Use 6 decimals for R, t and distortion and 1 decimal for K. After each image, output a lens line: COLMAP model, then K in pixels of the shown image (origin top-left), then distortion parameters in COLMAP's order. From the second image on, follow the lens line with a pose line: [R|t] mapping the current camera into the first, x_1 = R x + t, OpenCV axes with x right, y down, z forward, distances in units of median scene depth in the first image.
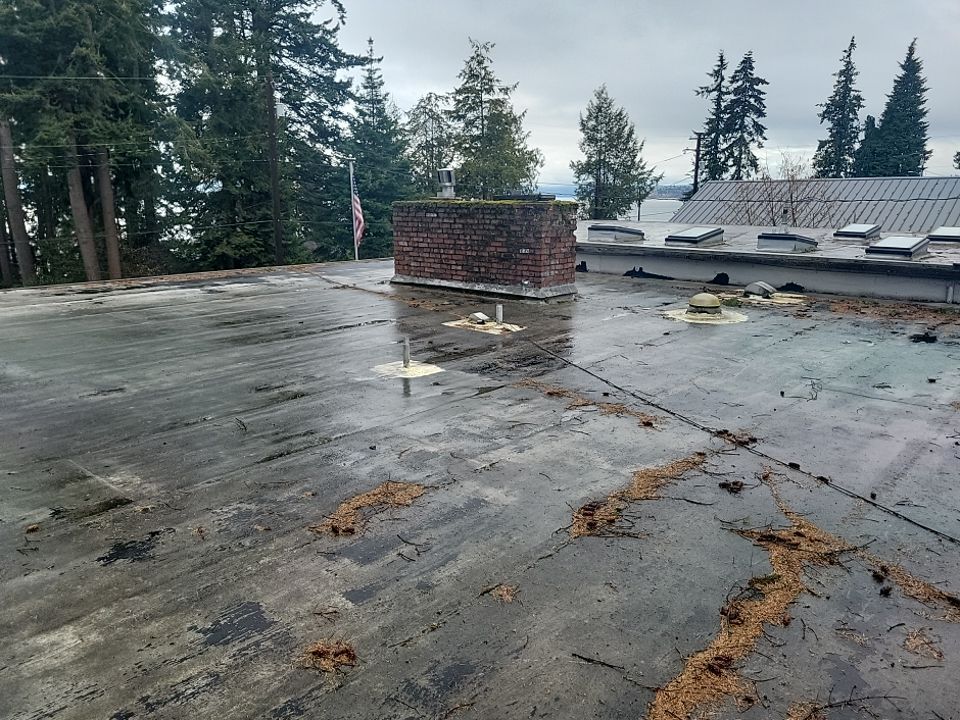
lens RADIAL K [[711.8, 0, 480.0], [0, 711.8, 360.0], [0, 0, 1]] dist [0.058135, -0.044396]
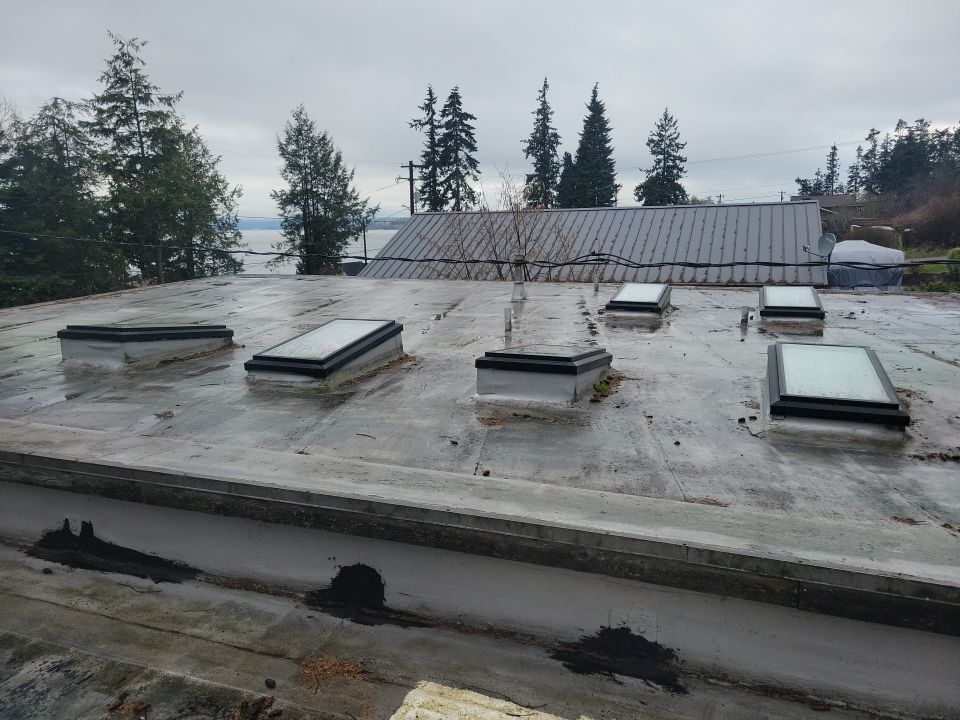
lens RADIAL K [[711.8, 0, 480.0], [0, 711.8, 360.0], [0, 0, 1]] dist [0.058135, -0.044396]
pose [[0.934861, -0.081563, 0.345519, 0.043099], [0.096213, 0.995036, -0.025434, -0.026517], [-0.341729, 0.057020, 0.938067, 0.107823]]
